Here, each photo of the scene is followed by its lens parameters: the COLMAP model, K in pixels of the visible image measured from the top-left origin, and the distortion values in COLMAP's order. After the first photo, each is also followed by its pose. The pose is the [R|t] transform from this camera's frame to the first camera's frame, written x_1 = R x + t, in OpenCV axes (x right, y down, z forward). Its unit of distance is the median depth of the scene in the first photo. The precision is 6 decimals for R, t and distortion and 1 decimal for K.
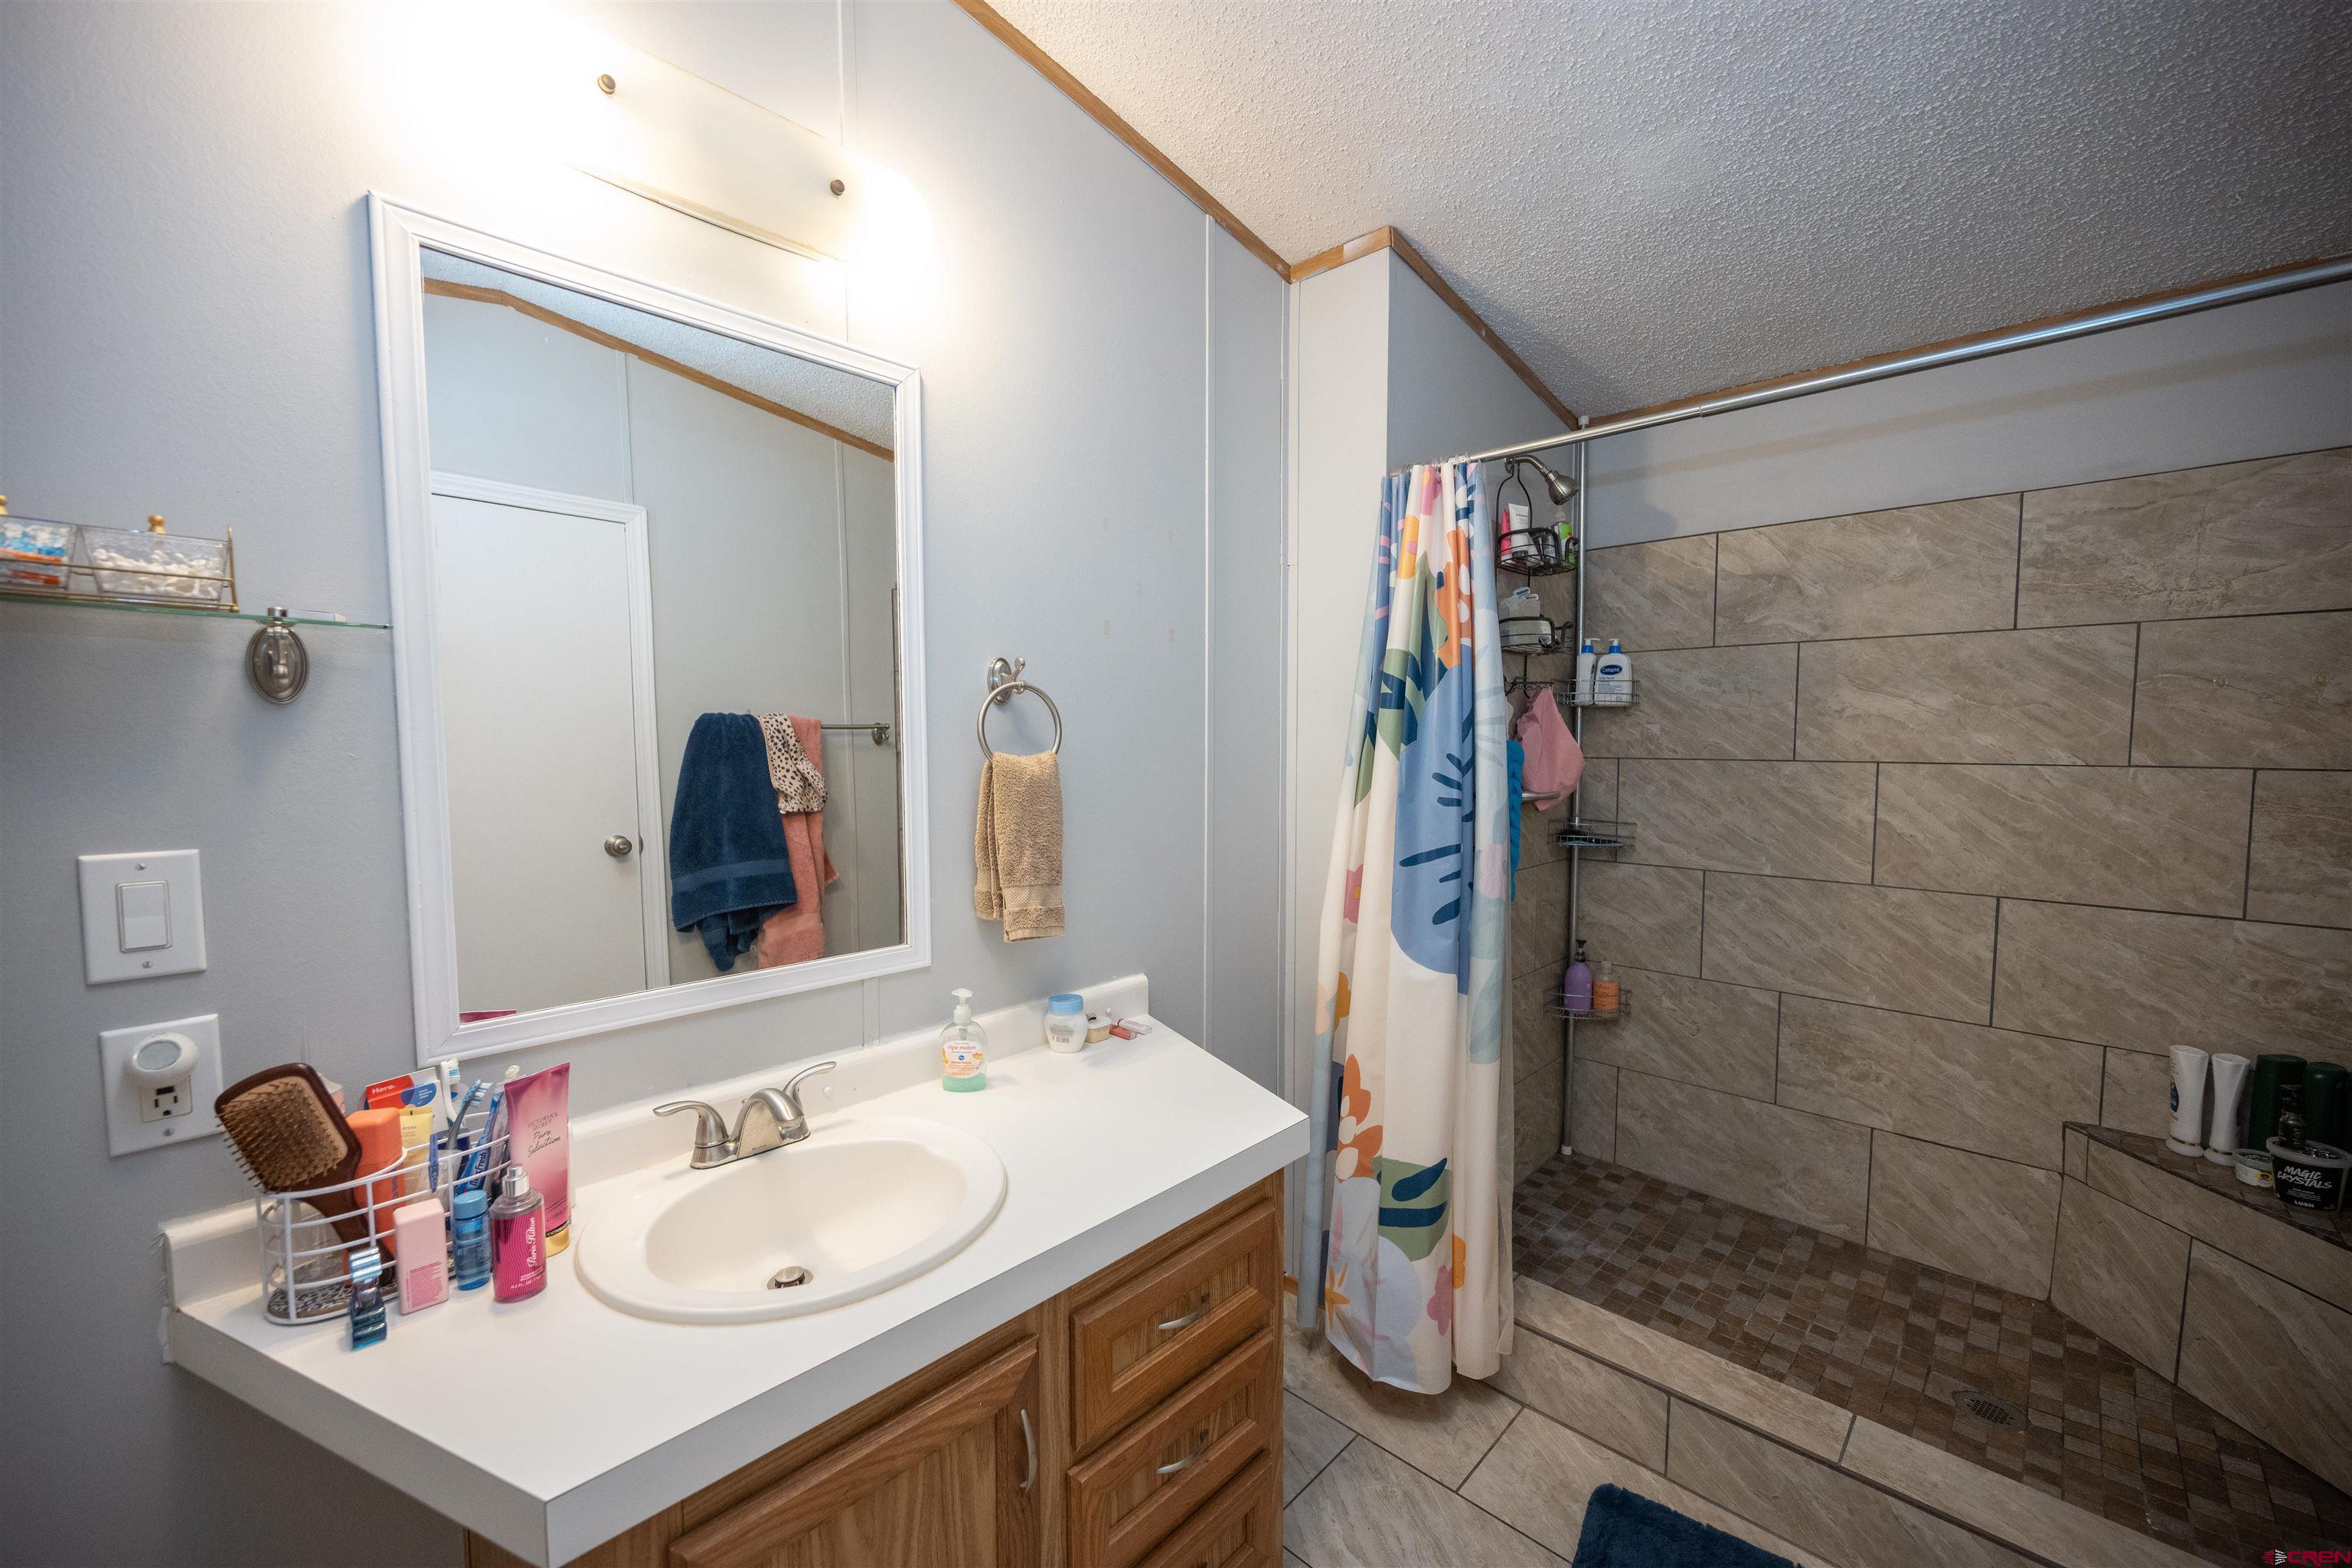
lens RADIAL K [[925.7, 0, 1174.6], [0, 925.7, 788.4], [0, 0, 1]] dist [-0.002302, 0.000746]
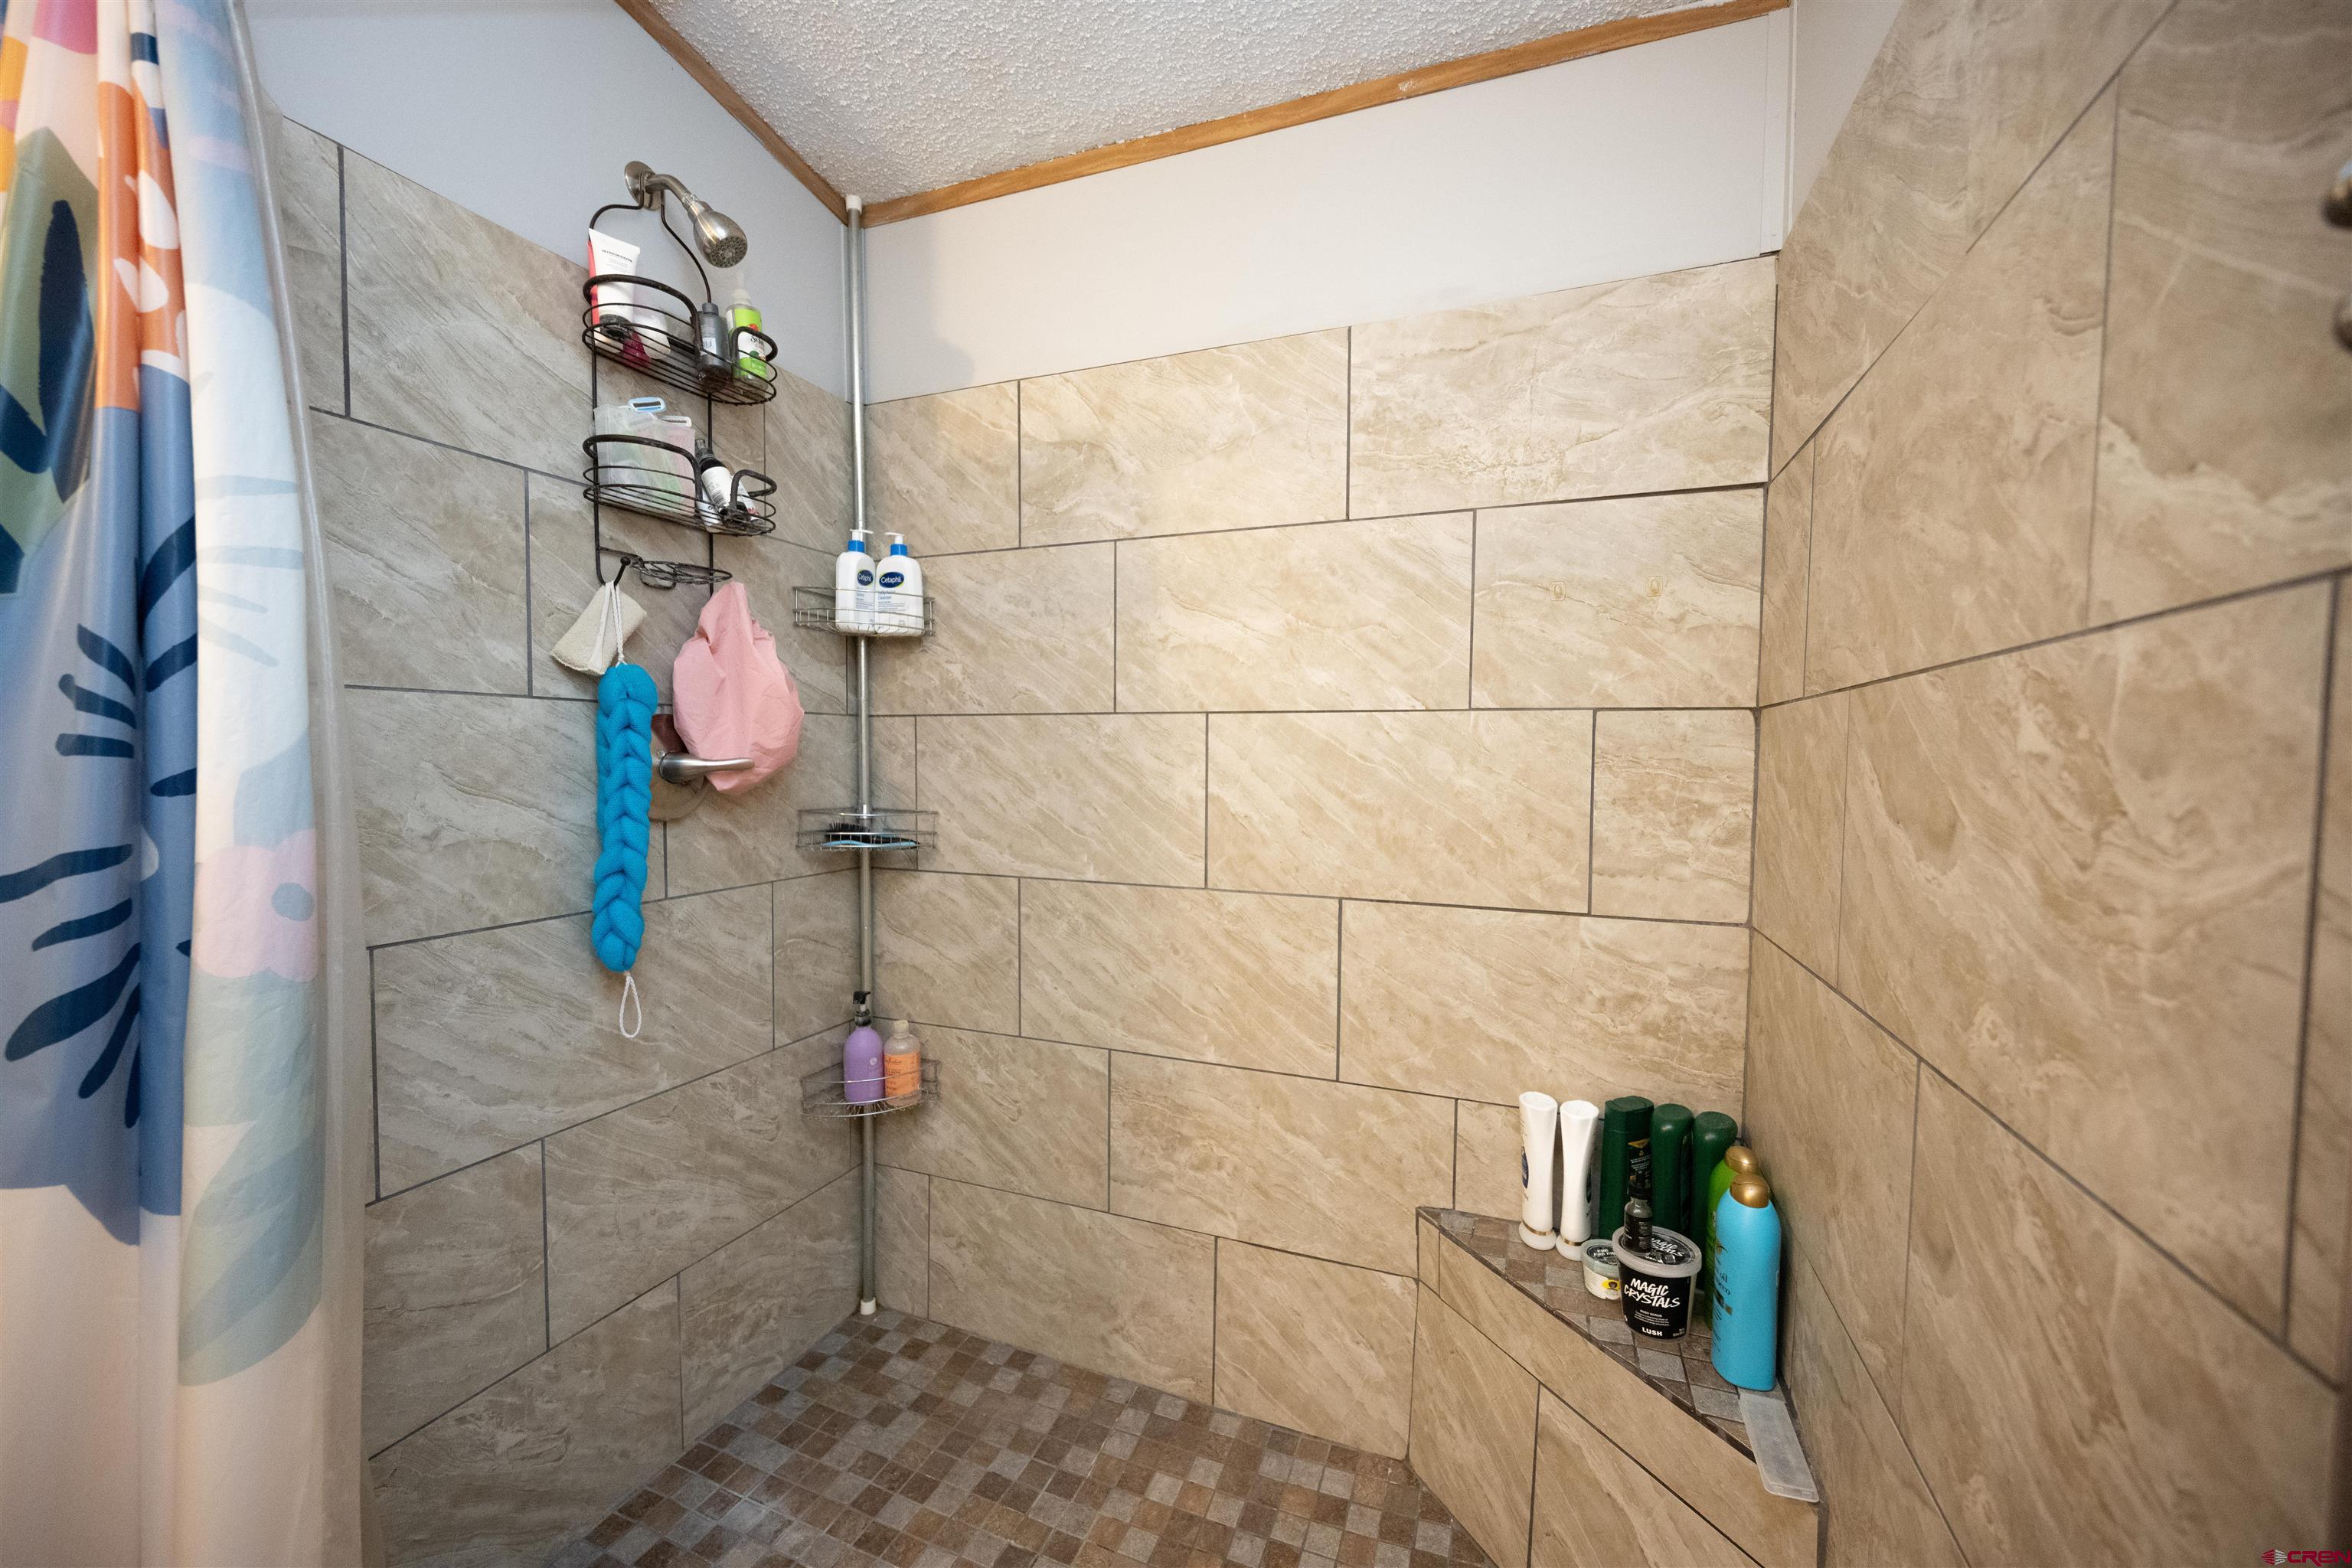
lens RADIAL K [[925.7, 0, 1178.3], [0, 925.7, 784.8], [0, 0, 1]] dist [-0.002302, 0.000746]
pose [[0.923373, -0.007850, 0.383823, 0.508713], [0.015320, 0.999748, -0.016409, 0.040325], [-0.383597, 0.021032, 0.923261, 0.393416]]
